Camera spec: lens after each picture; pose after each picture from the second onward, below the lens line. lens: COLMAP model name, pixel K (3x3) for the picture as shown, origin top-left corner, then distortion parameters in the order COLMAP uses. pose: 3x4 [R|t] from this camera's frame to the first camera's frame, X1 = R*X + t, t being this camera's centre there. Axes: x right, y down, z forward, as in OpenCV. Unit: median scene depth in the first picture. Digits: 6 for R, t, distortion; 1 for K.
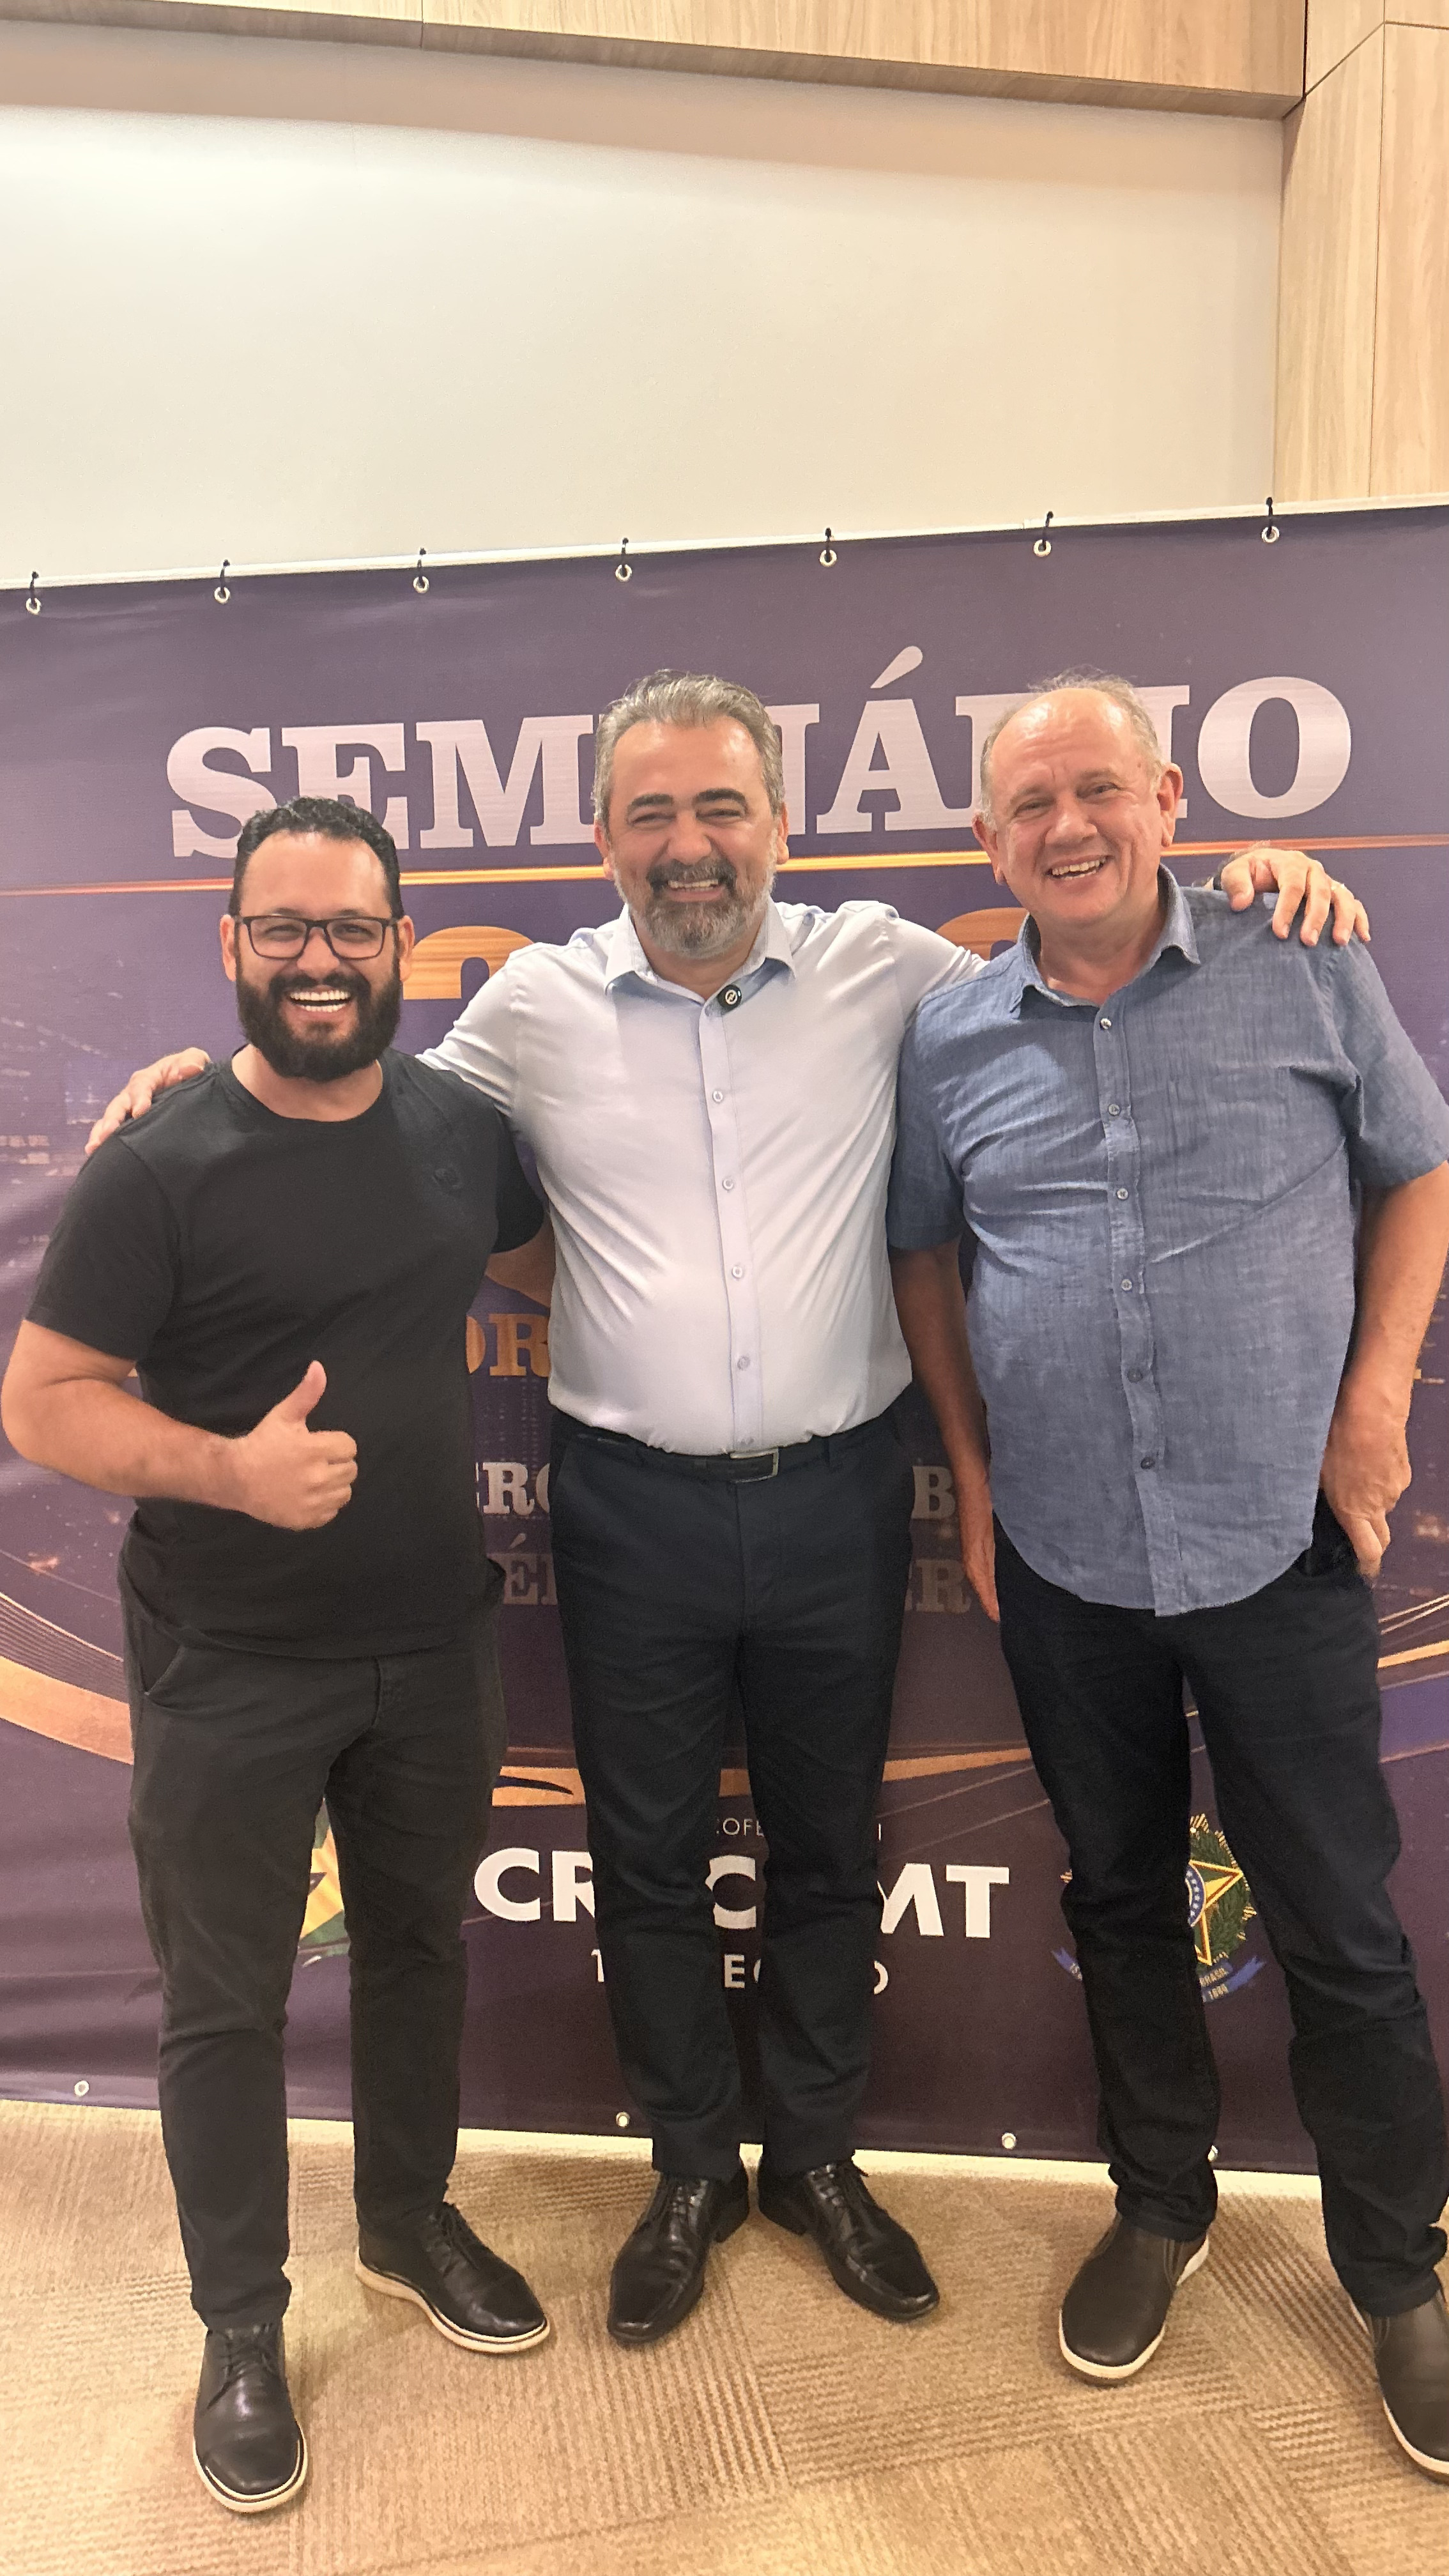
lens RADIAL K [[1906.3, 0, 713.7], [0, 1906.3, 1281.7], [0, 0, 1]] dist [0.038754, -0.051801]
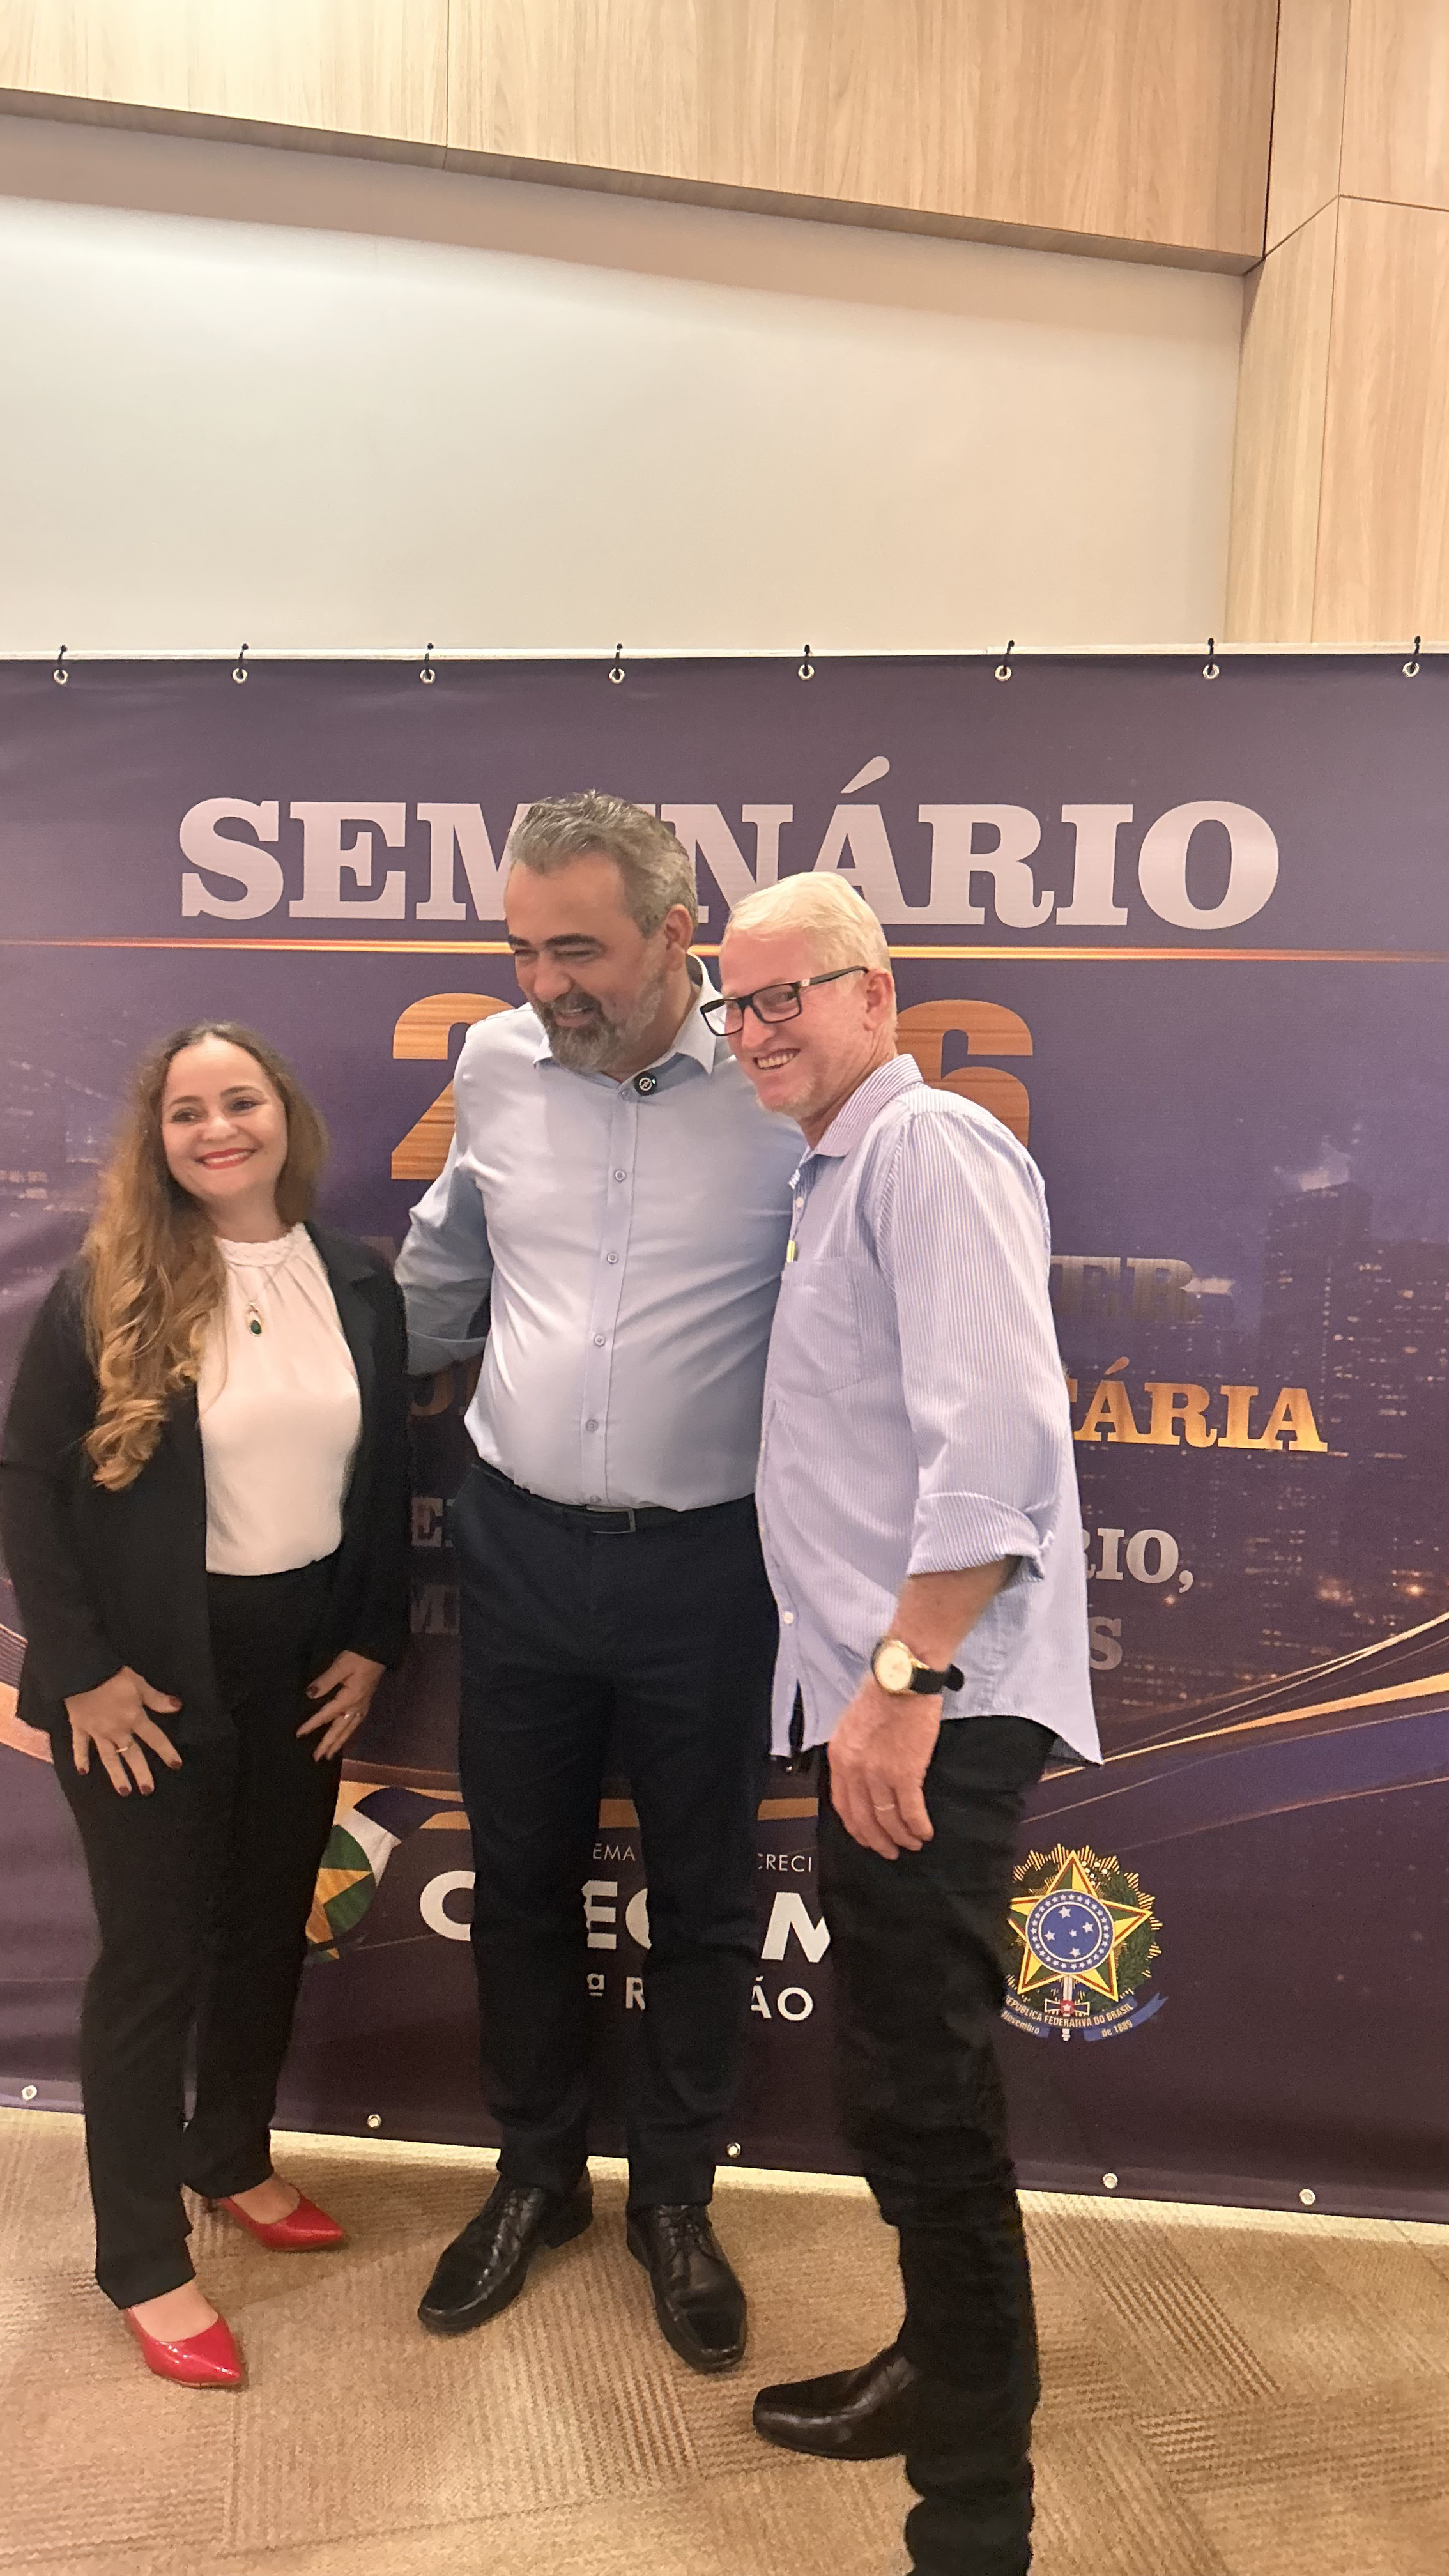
lens RADIAL K [[1906.3, 0, 722.2], [0, 1906.3, 1274.4], [0, 0, 1]] dist [0.038754, -0.051801]
pose [[0.998764, 0.040560, 0.028722, -0.005066], [-0.039504, 0.998556, -0.036397, 0.003709], [-0.030157, 0.035218, 0.998925, -0.067361]]
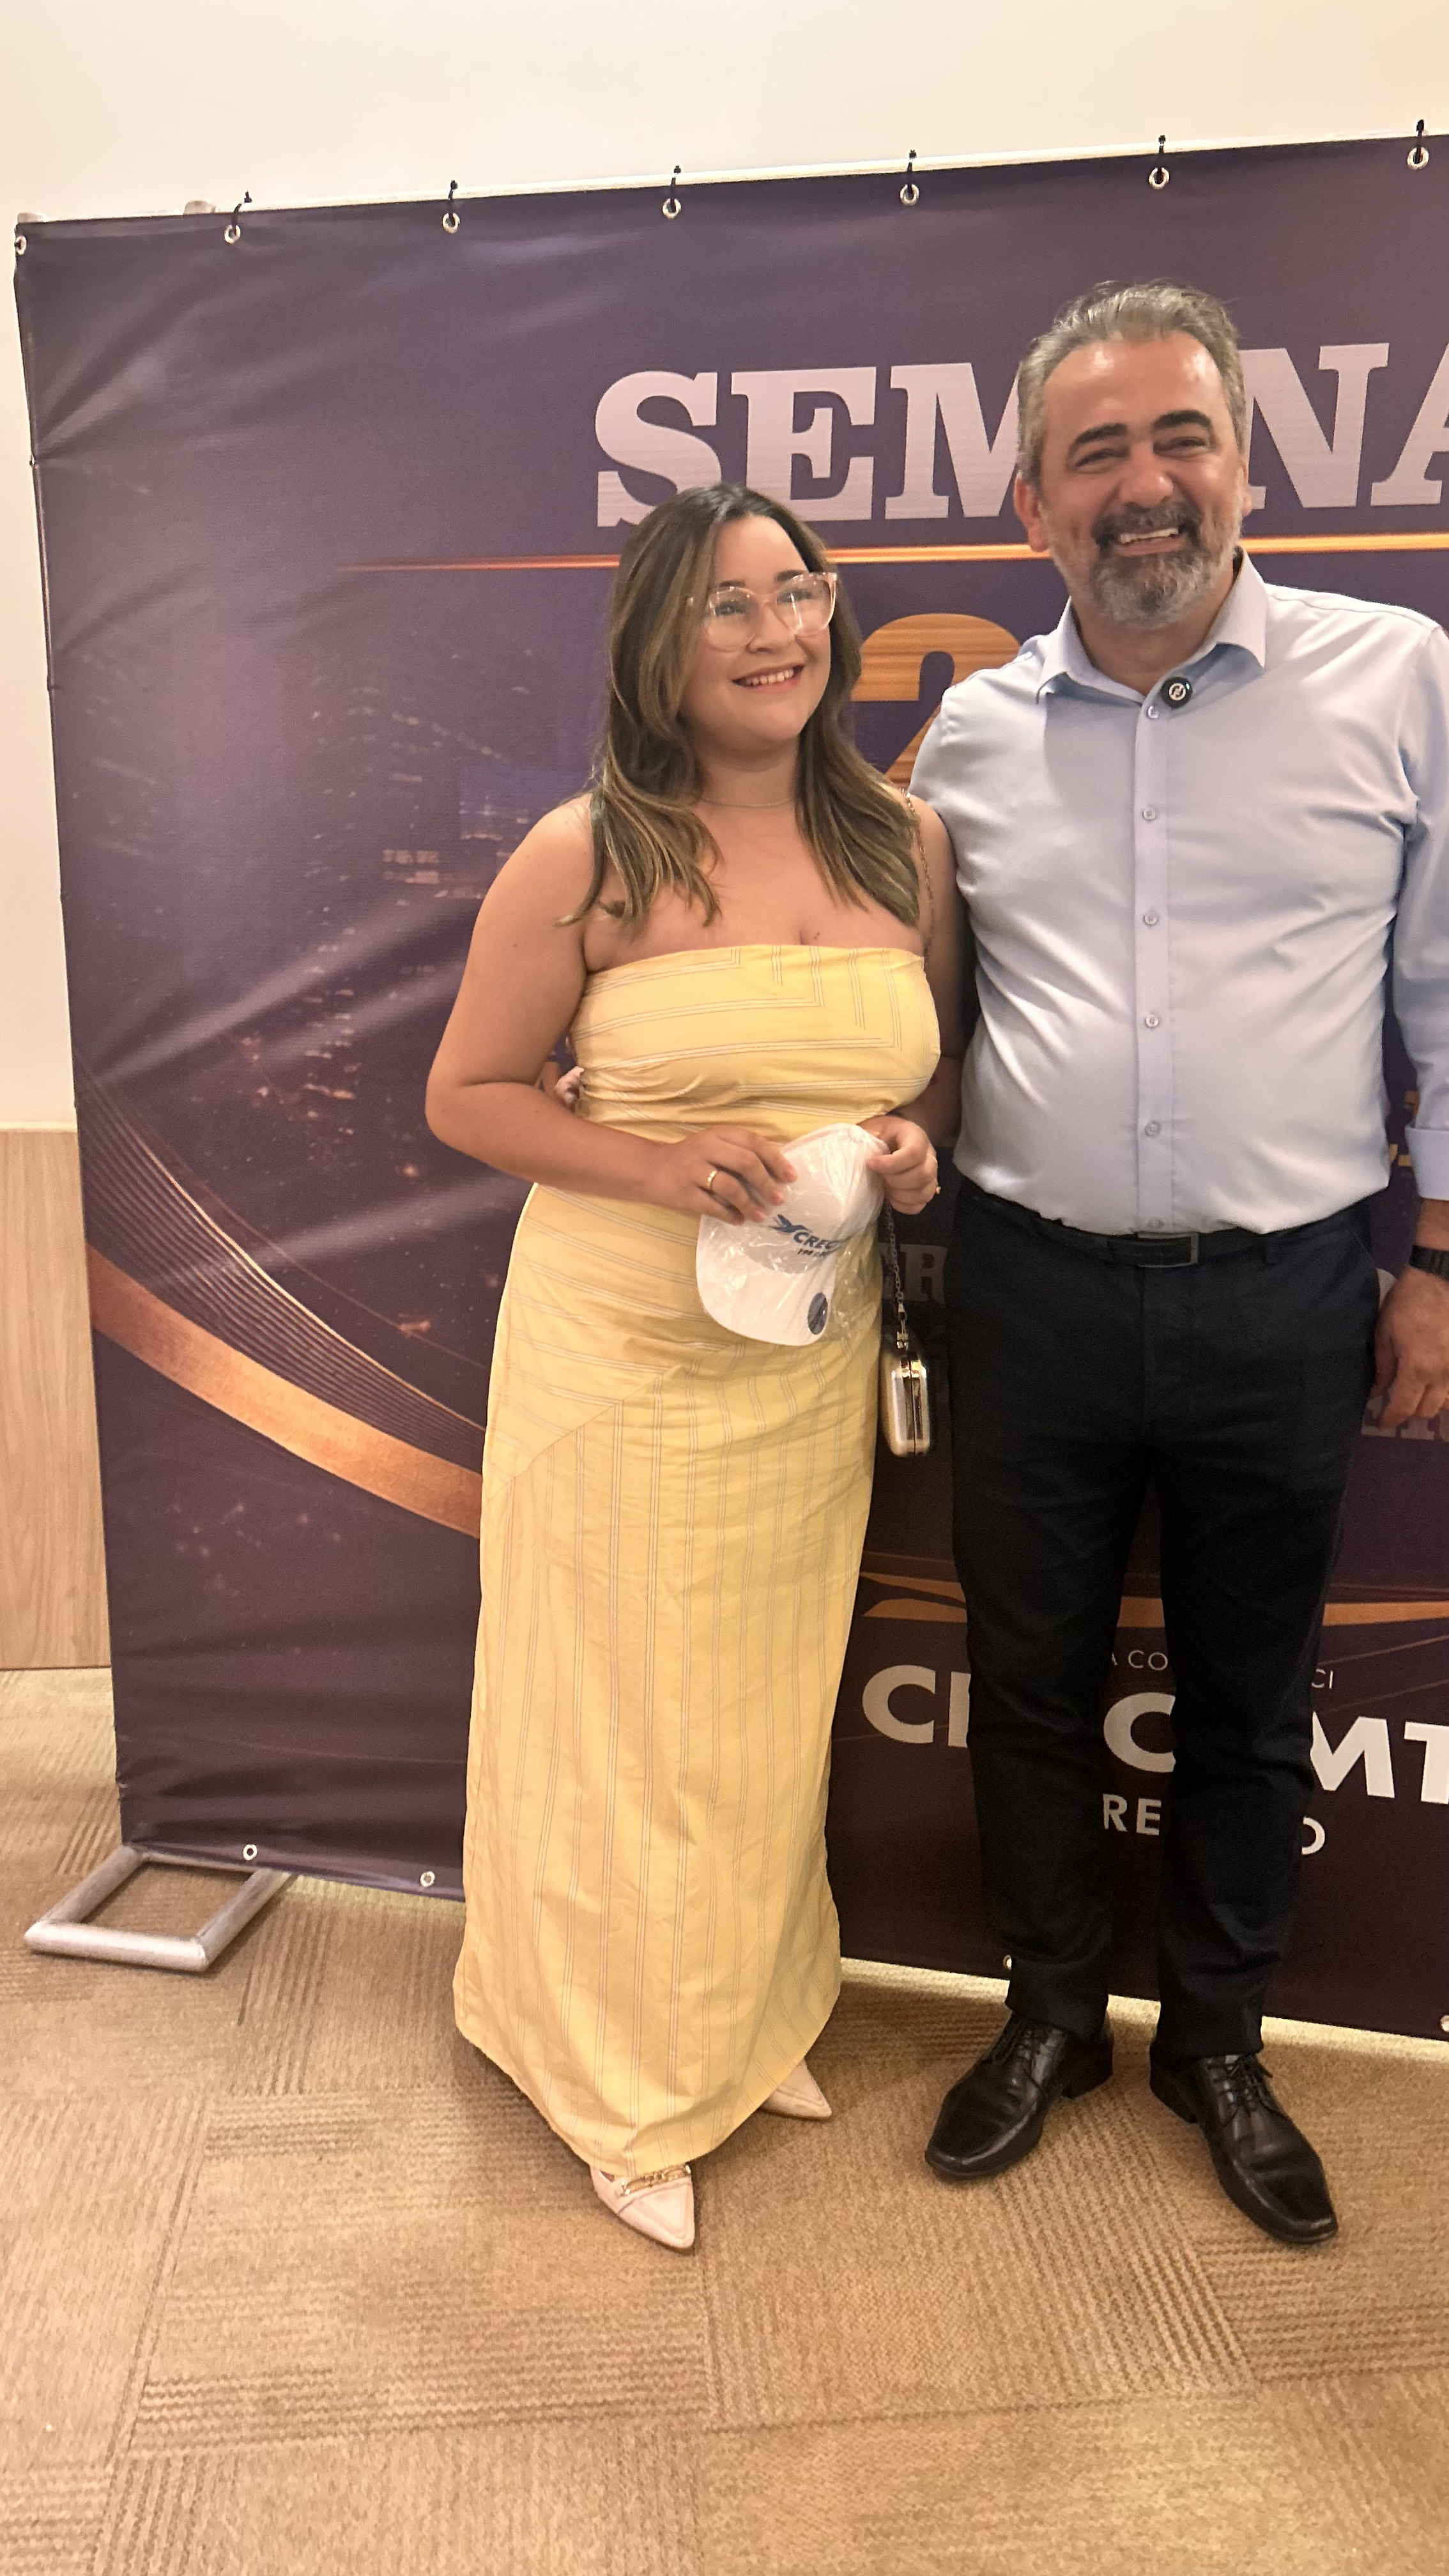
lens RADIAL K [[1906.3, 0, 733.5], [0, 1906.3, 1305.4], [0, 0, 1]] dist [0.038754, -0.051801]
pose [[0.994826, 0.057987, -0.083413, -0.133823], [-0.049967, 0.994201, 0.095223, 0.046549], [0.088451, -0.090562, 0.991955, 0.113903]]
